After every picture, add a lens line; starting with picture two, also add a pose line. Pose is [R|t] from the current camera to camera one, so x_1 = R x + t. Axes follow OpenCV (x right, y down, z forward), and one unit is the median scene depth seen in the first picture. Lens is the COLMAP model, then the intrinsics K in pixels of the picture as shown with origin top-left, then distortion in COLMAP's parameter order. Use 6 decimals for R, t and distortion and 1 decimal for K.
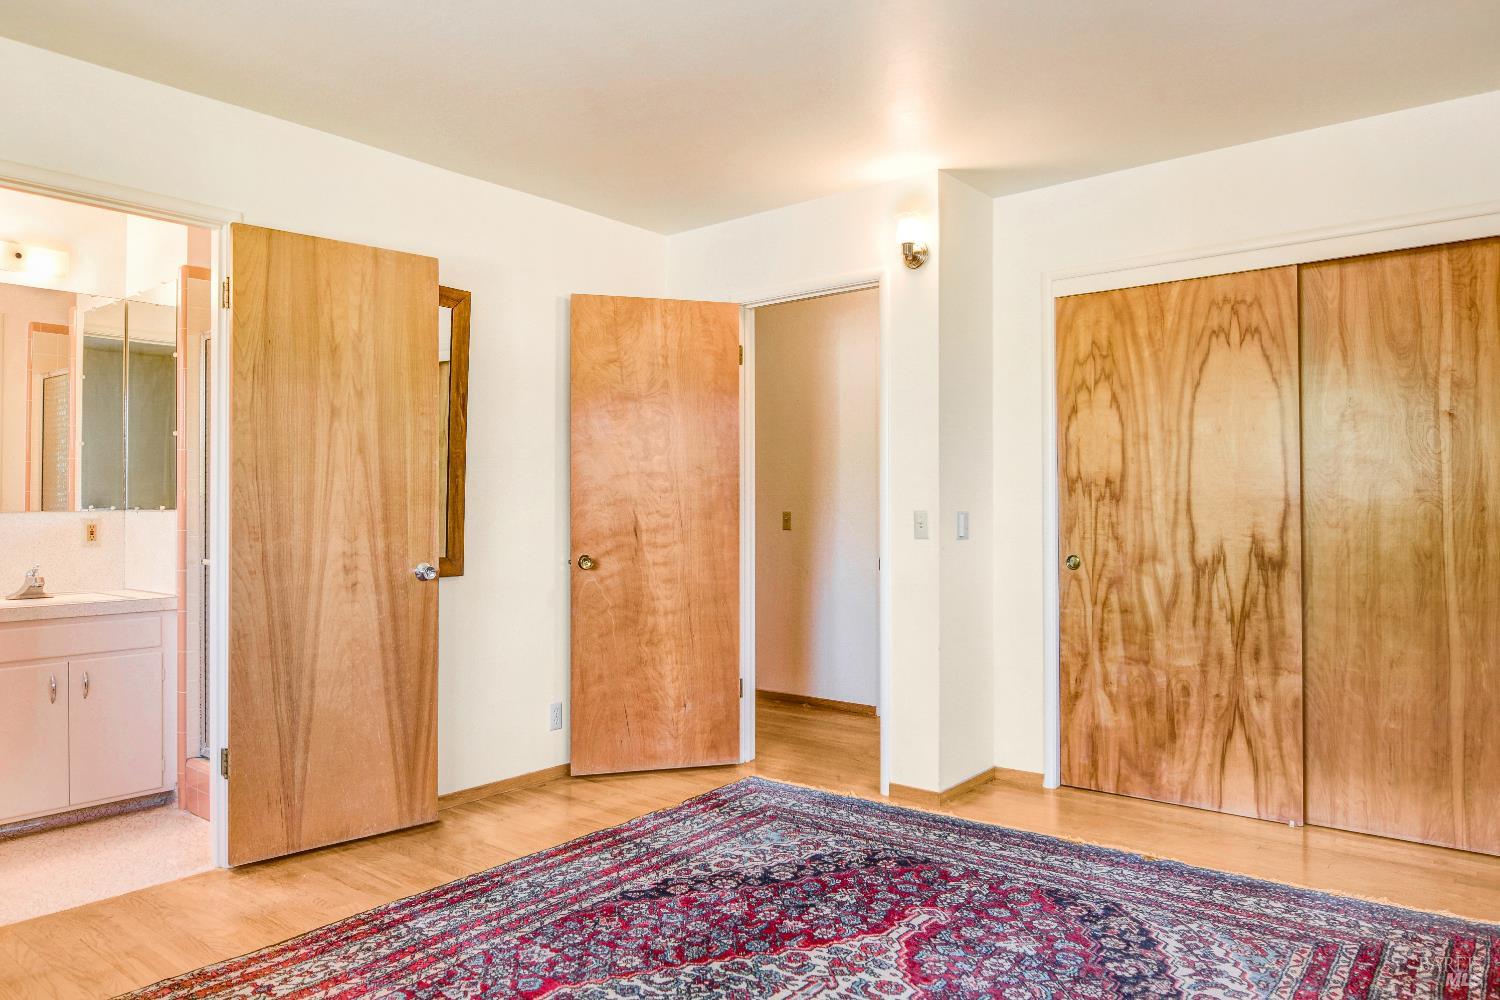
lens RADIAL K [[945.5, 0, 741.4], [0, 945.5, 499.2], [0, 0, 1]] dist [-0.015212, -0.003130]
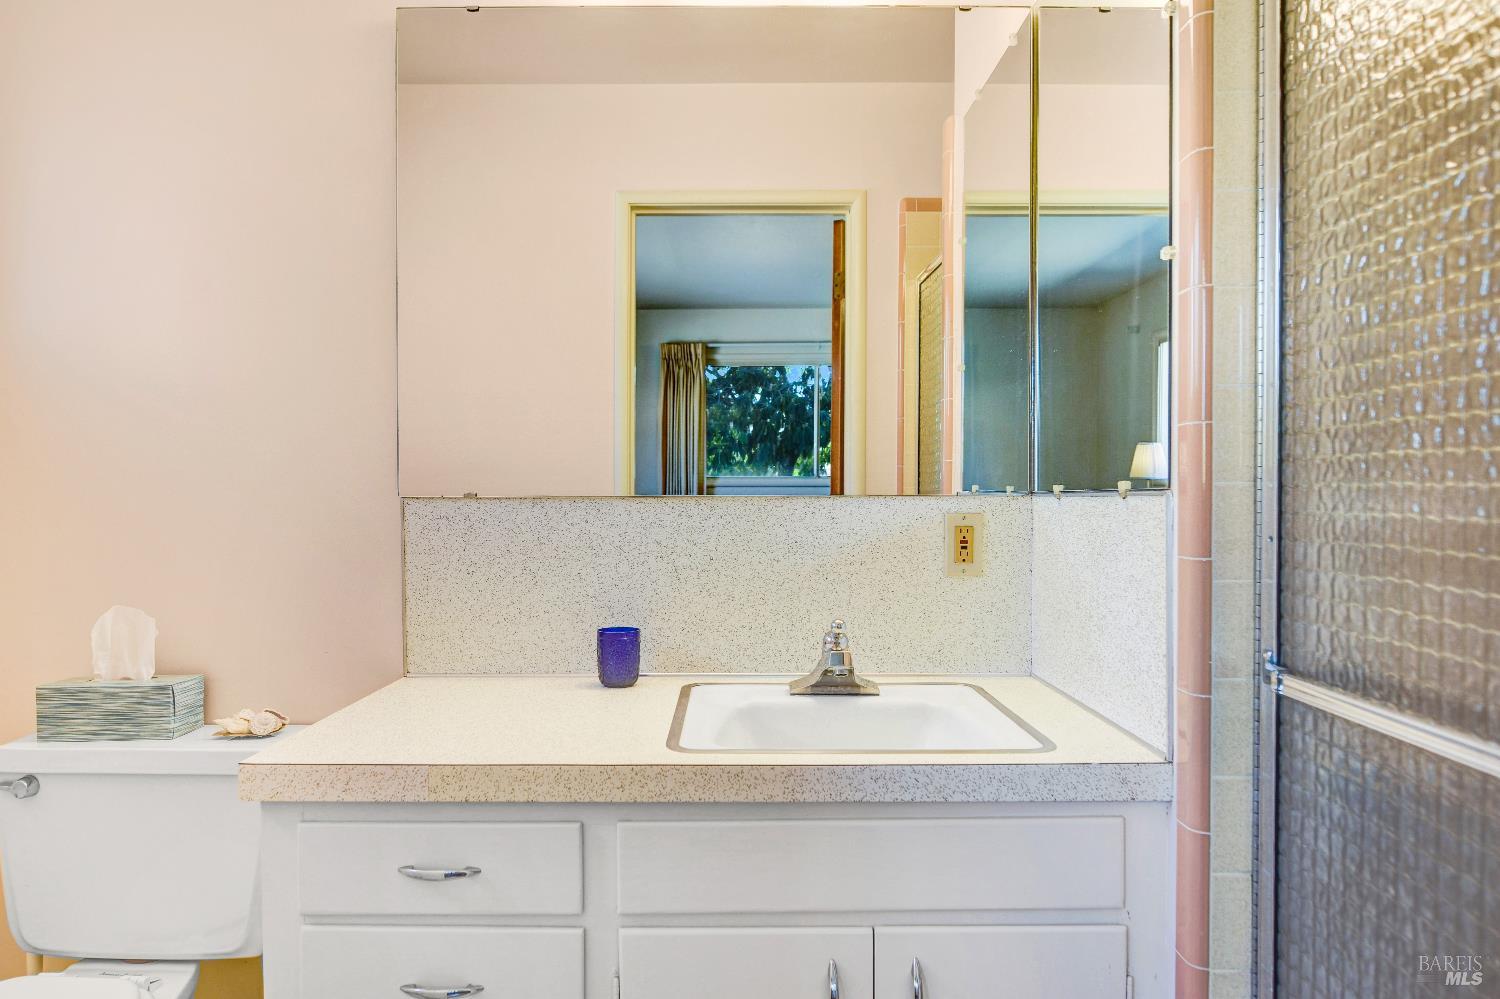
lens RADIAL K [[945.5, 0, 741.4], [0, 945.5, 498.7], [0, 0, 1]] dist [-0.015212, -0.003130]
pose [[0.633117, 0.010676, -0.773983, -0.397098], [-0.003750, 0.999935, 0.010725, 0.009370], [0.774047, -0.003887, 0.633116, 0.609144]]
